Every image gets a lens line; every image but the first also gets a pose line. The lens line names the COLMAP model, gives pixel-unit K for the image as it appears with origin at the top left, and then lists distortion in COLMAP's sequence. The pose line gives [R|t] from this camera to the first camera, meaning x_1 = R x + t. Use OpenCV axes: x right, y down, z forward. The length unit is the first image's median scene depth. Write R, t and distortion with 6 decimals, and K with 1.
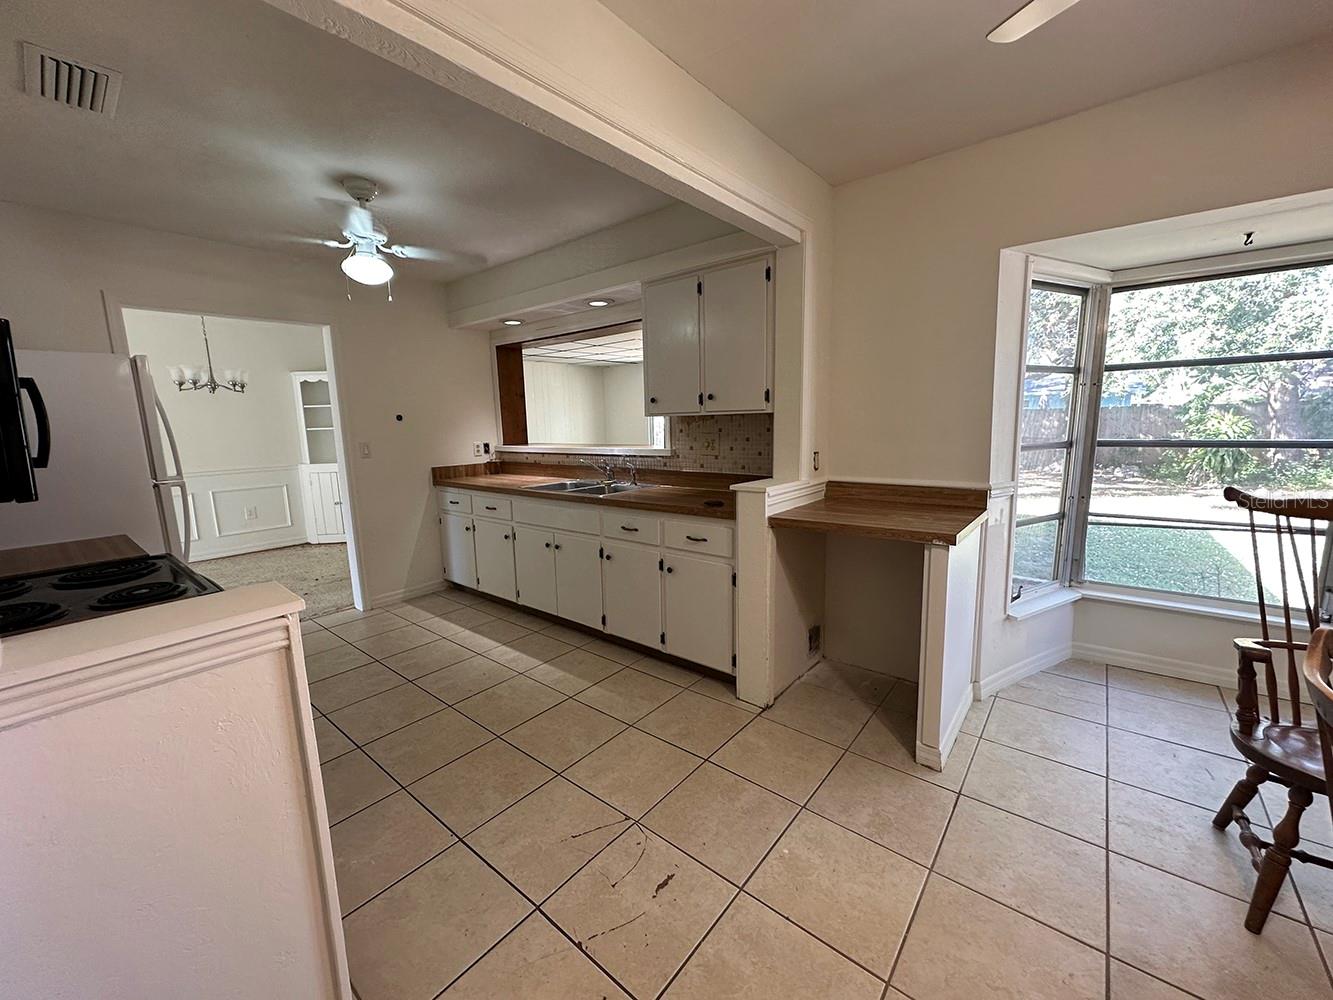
lens RADIAL K [[530.5, 0, 663.2], [0, 530.5, 499.2], [0, 0, 1]] dist [-0.000121, 0.000195]
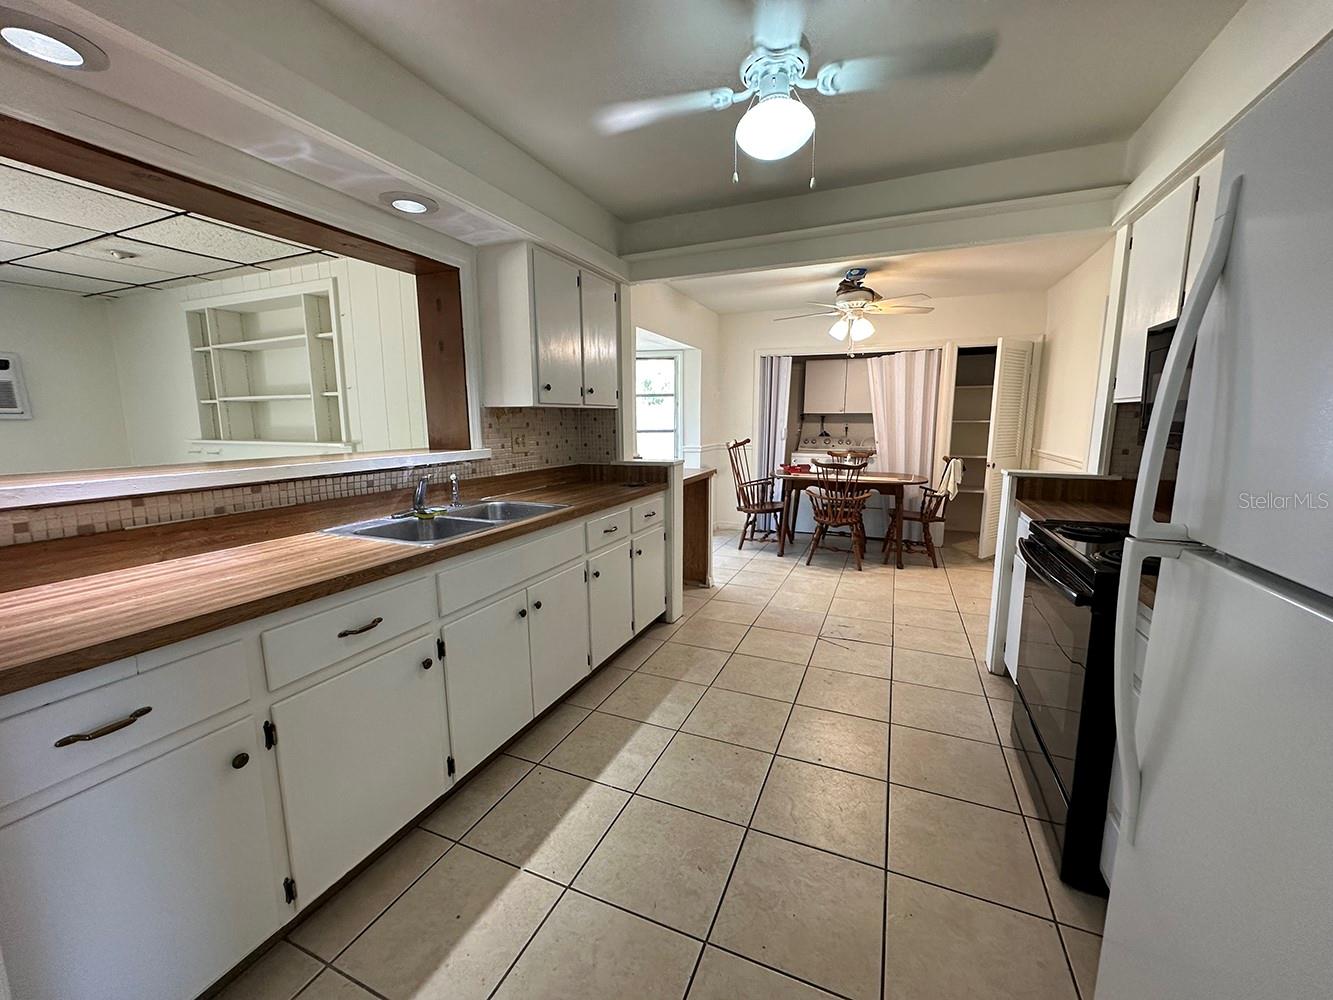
lens RADIAL K [[530.5, 0, 665.6], [0, 530.5, 500.9], [0, 0, 1]] dist [-0.000121, 0.000195]
pose [[-0.272364, -0.125472, 0.953978, -0.895363], [0.153113, 0.973176, 0.171711, -0.127088], [-0.949934, 0.192834, -0.245847, 1.061619]]
